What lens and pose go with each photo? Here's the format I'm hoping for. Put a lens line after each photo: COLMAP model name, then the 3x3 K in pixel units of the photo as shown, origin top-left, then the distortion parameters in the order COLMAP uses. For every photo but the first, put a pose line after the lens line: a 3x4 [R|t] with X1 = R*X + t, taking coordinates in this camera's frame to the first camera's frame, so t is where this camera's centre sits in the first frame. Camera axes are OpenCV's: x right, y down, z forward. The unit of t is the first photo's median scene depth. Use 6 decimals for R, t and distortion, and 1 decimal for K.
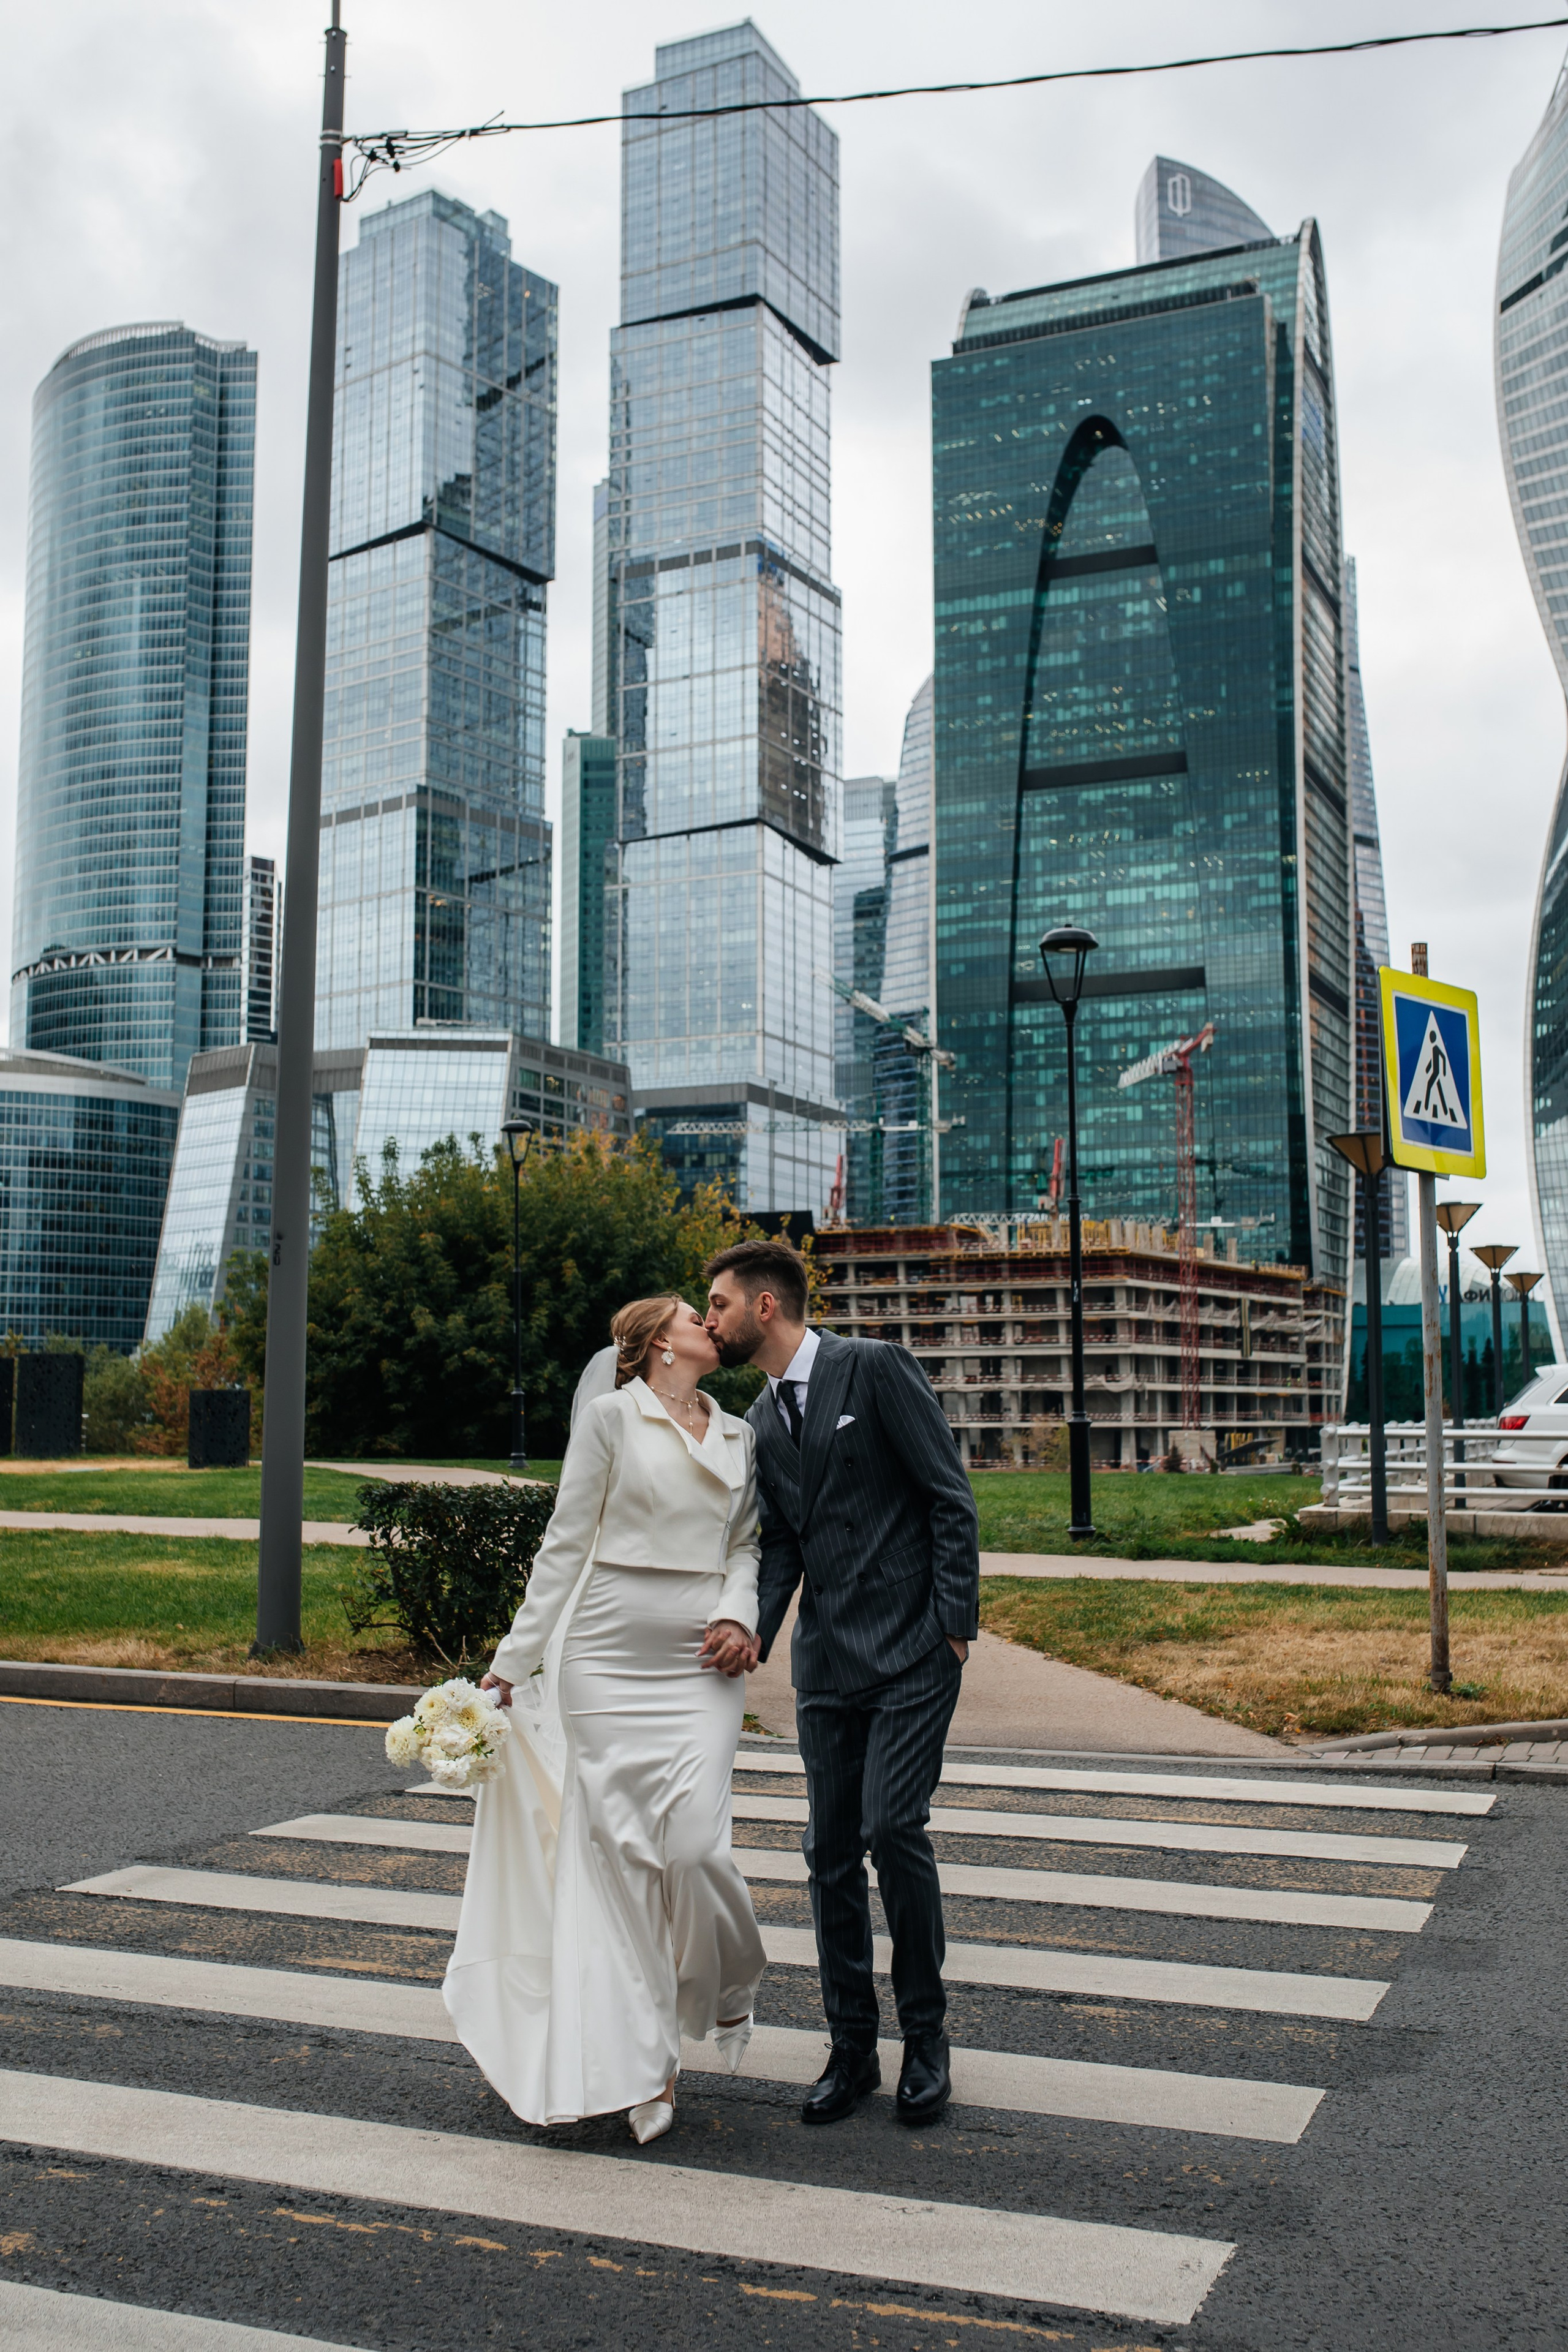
lens RADIAL K [[2340.0, 0, 788.5], [0, 2340.0, 1179.5], [0, 0, 1]] dist [-0.066078, 0.101094]
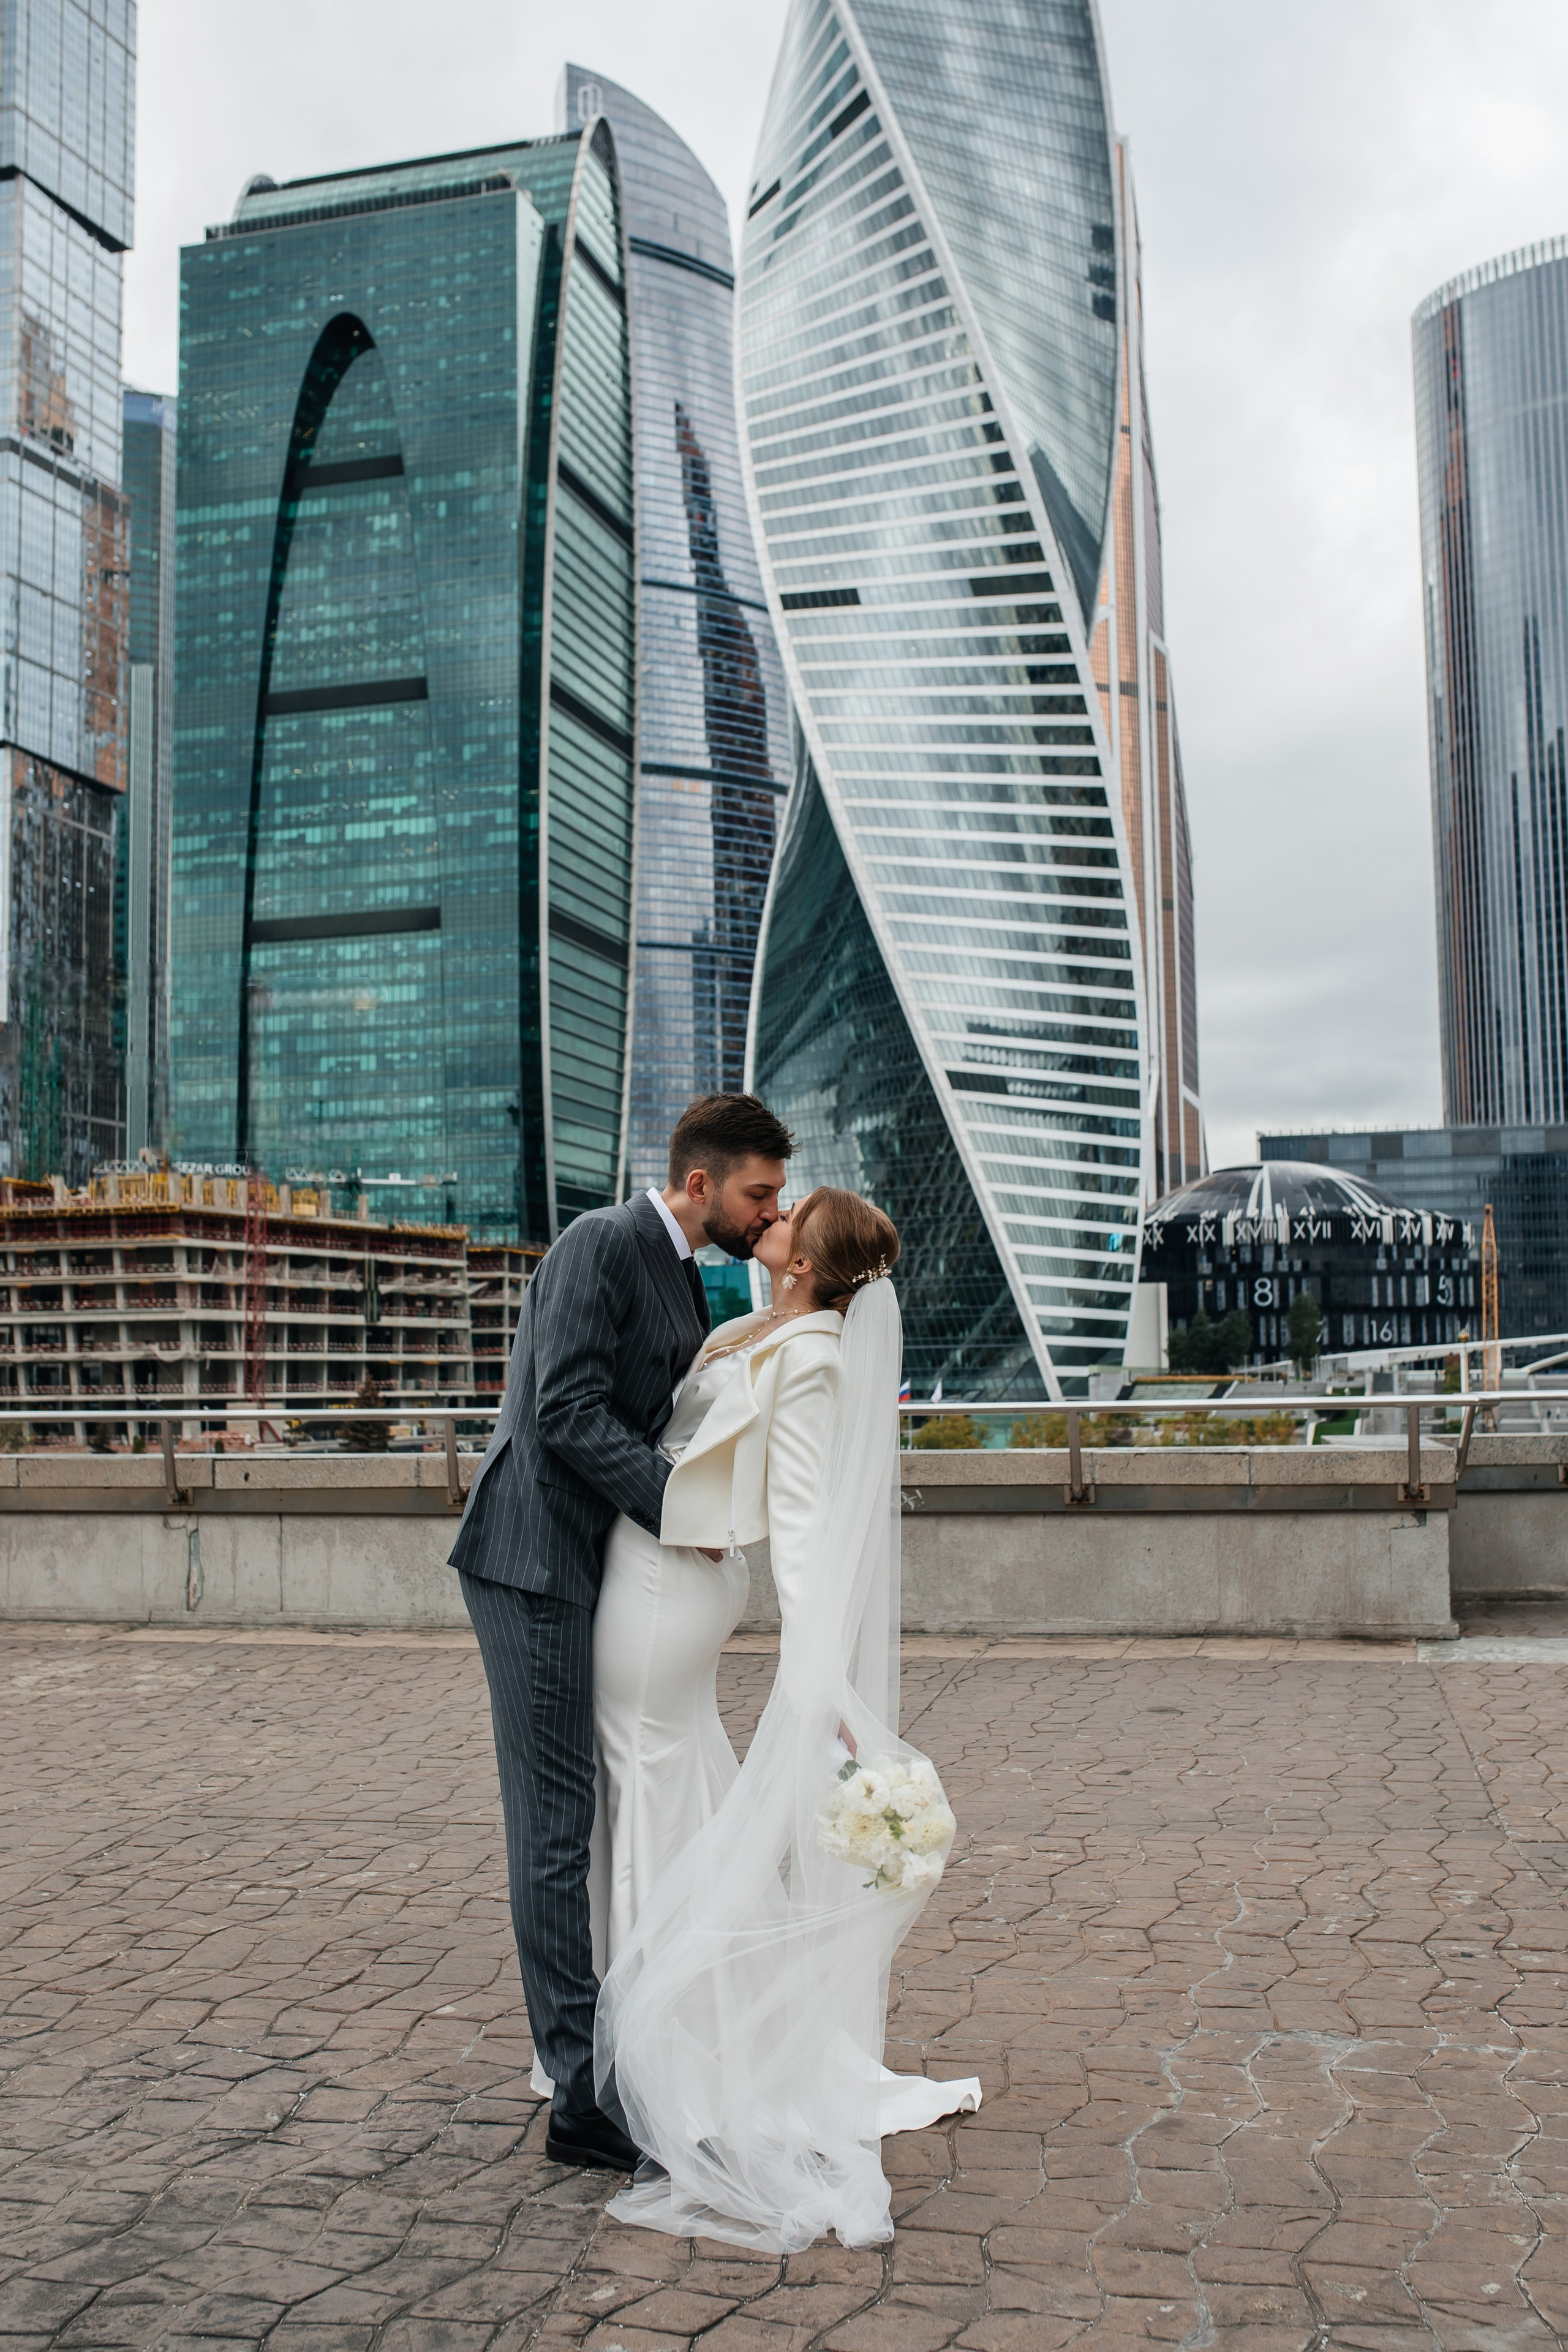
lens RADIAL K [[2372.6, 0, 784.0], [0, 2372.6, 1176.0], [0, 0, 1]] dist [-0.051529, 0.095117]
pose [[0.989451, 0.002072, 0.144854, 0.171936], [-0.004166, 0.999891, 0.014158, 0.002928], [-0.144809, -0.014612, 0.989352, 0.035217]]
